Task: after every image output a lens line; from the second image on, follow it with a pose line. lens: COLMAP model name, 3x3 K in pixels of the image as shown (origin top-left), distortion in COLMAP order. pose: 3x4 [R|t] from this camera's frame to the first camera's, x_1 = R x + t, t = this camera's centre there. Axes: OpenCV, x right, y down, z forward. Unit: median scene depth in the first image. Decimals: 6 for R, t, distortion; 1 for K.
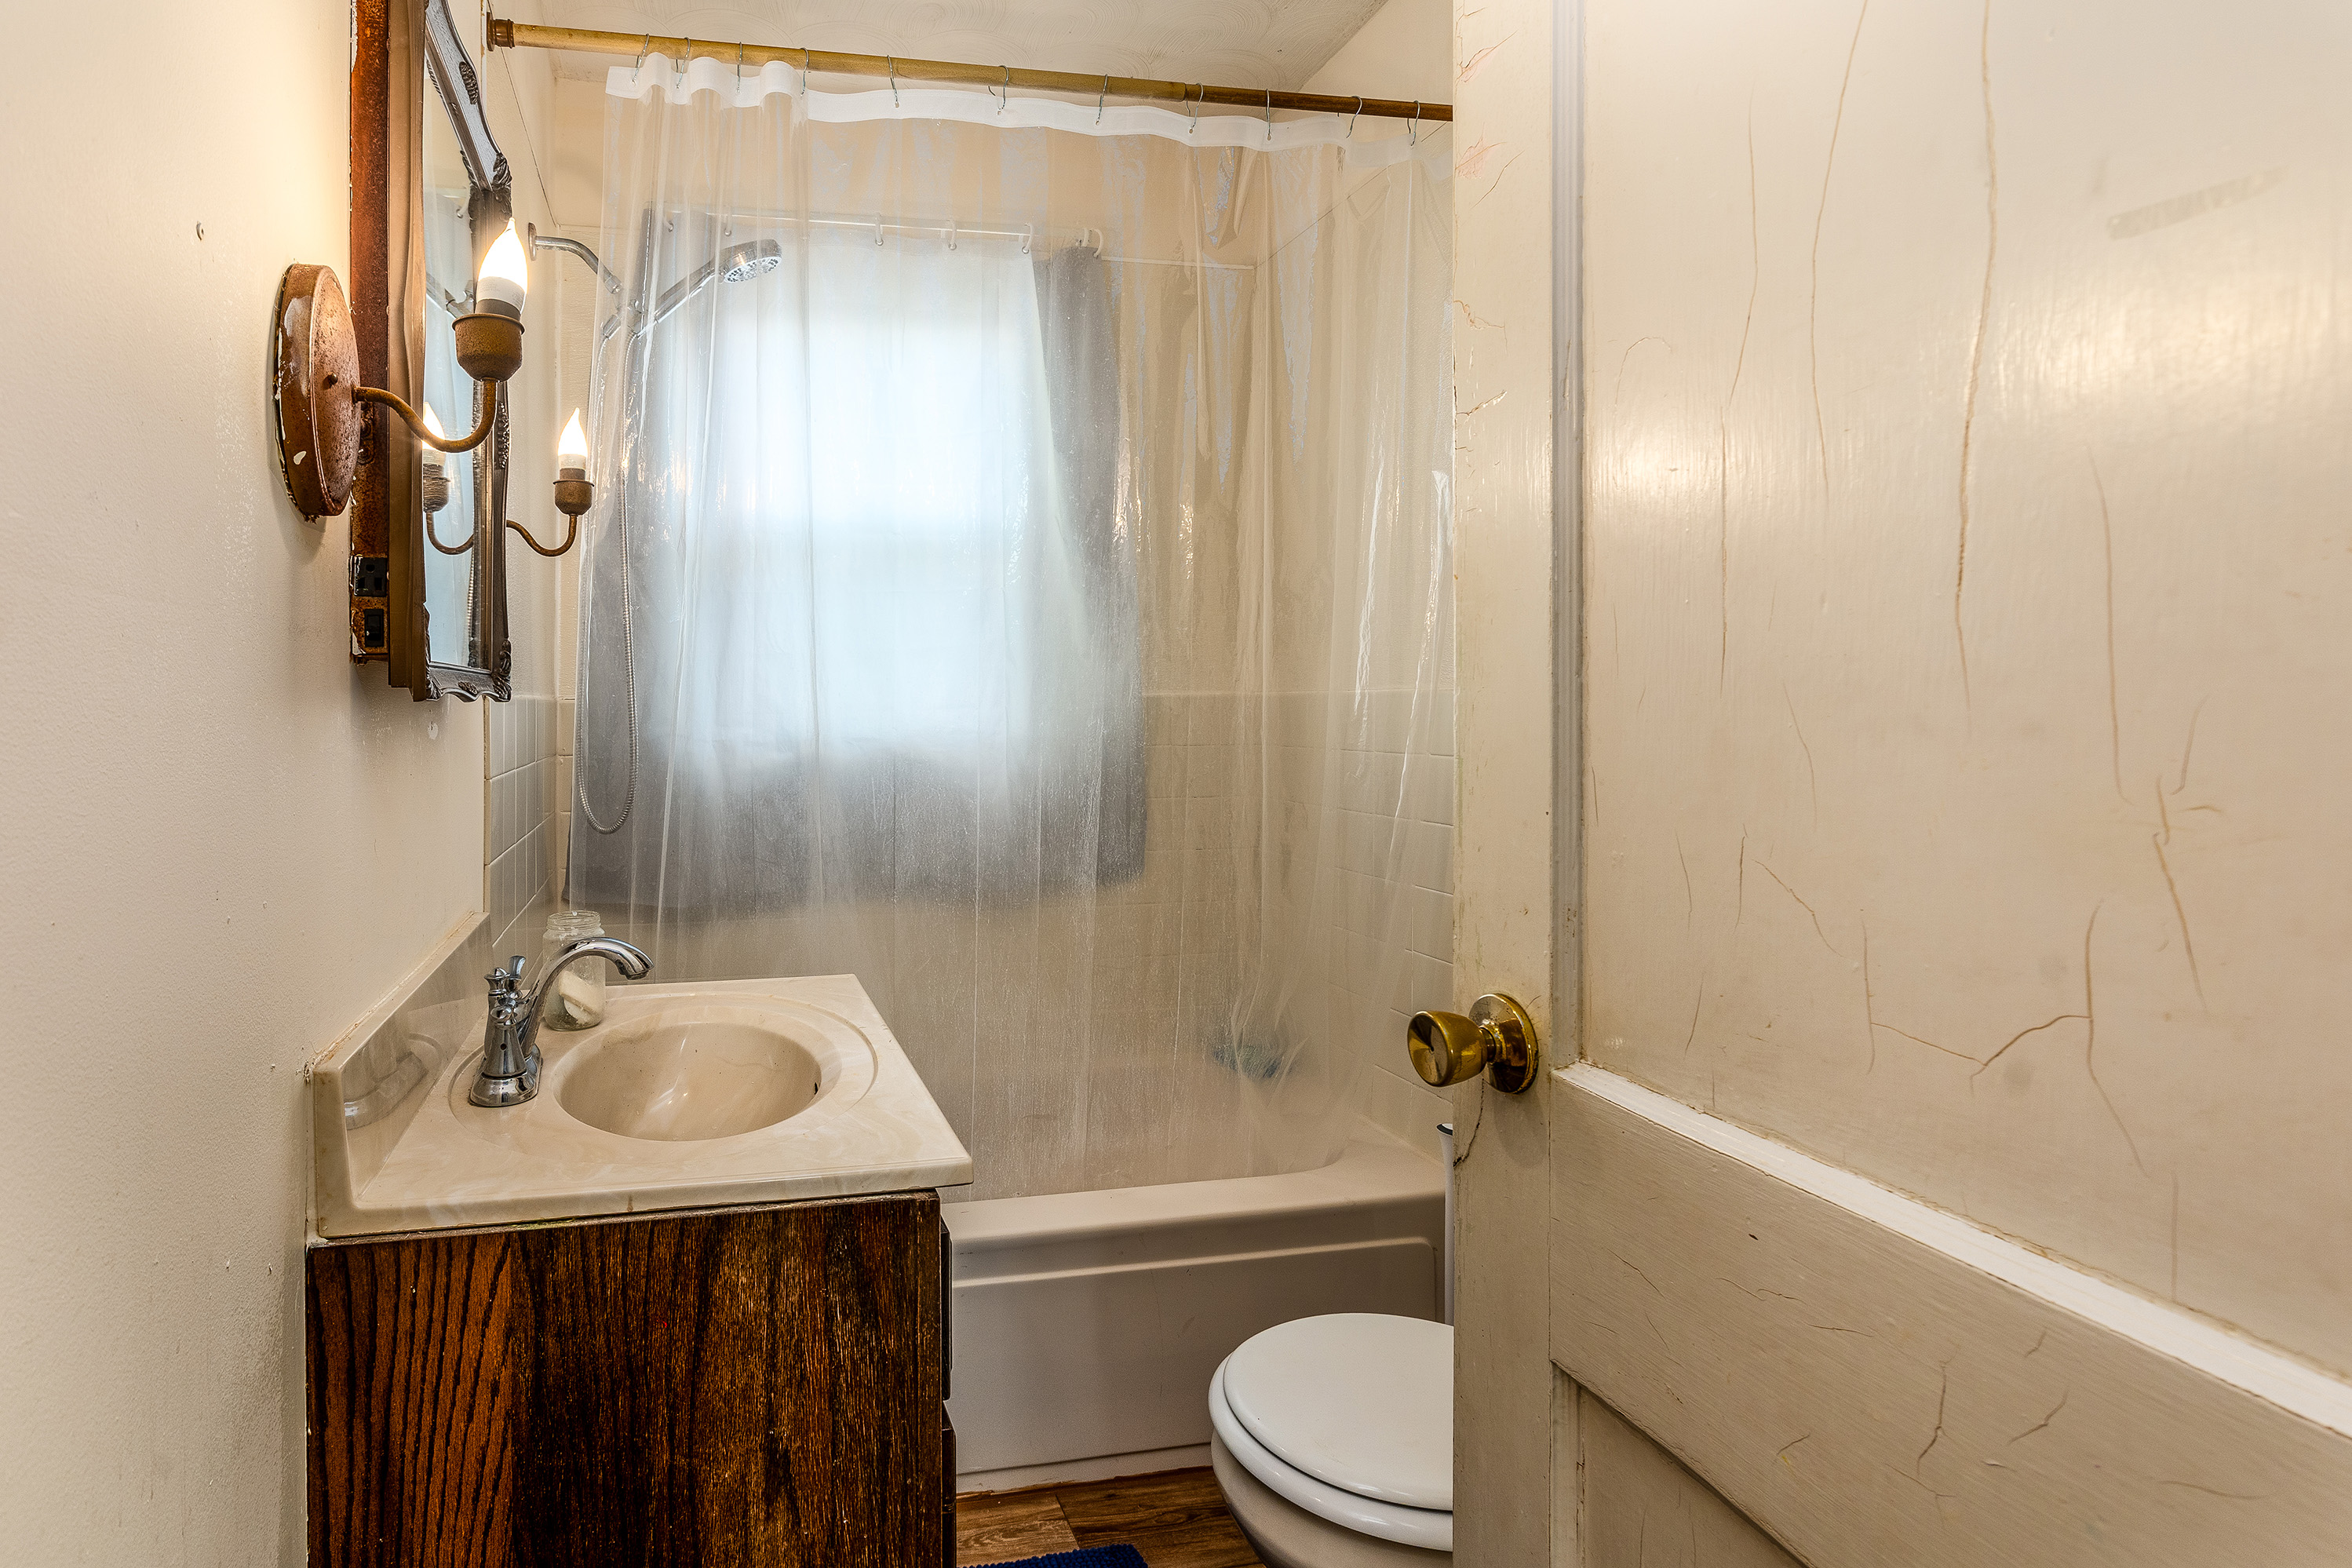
lens RADIAL K [[1096.0, 0, 1261.0], [0, 1096.0, 689.5], [0, 0, 1]] dist [-0.001193, -0.000580]
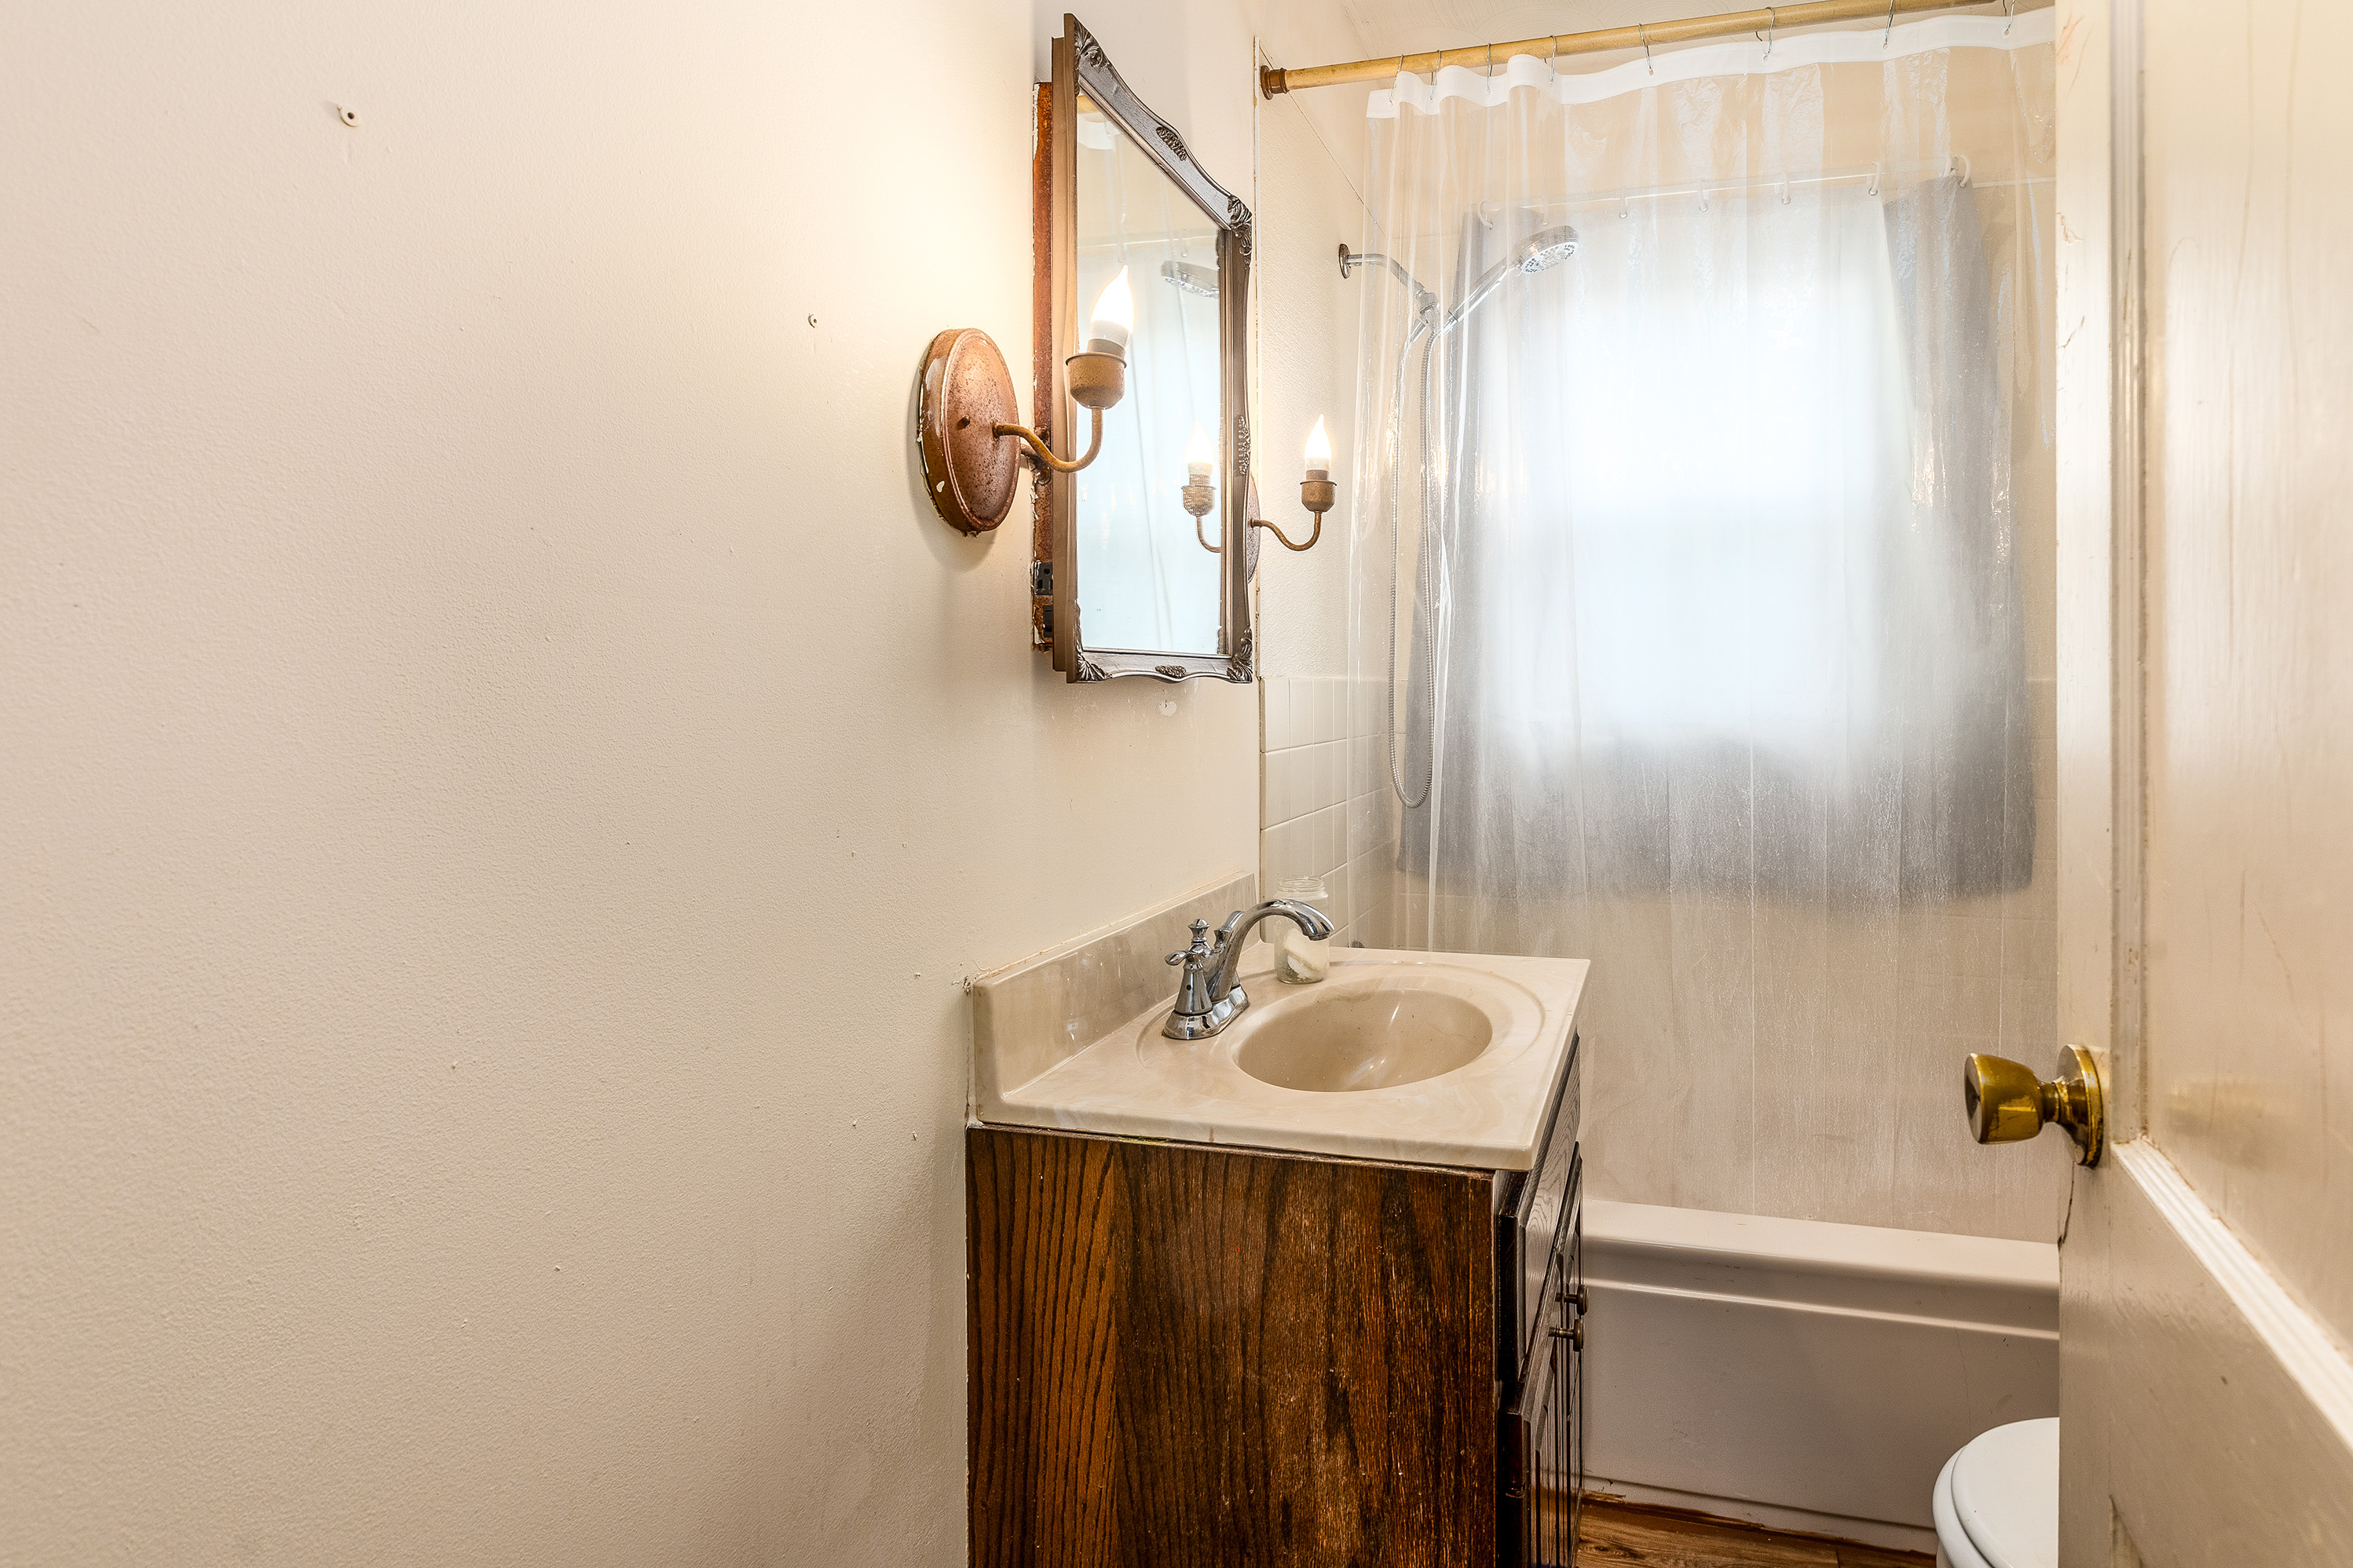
lens RADIAL K [[1096.3, 0, 1261.7], [0, 1096.3, 678.7], [0, 0, 1]] dist [-0.001193, -0.000580]
pose [[0.923387, 0.005185, -0.383836, -0.104869], [-0.004569, 0.999986, 0.002517, 0.001474], [0.383843, -0.000571, 0.923398, -0.012372]]
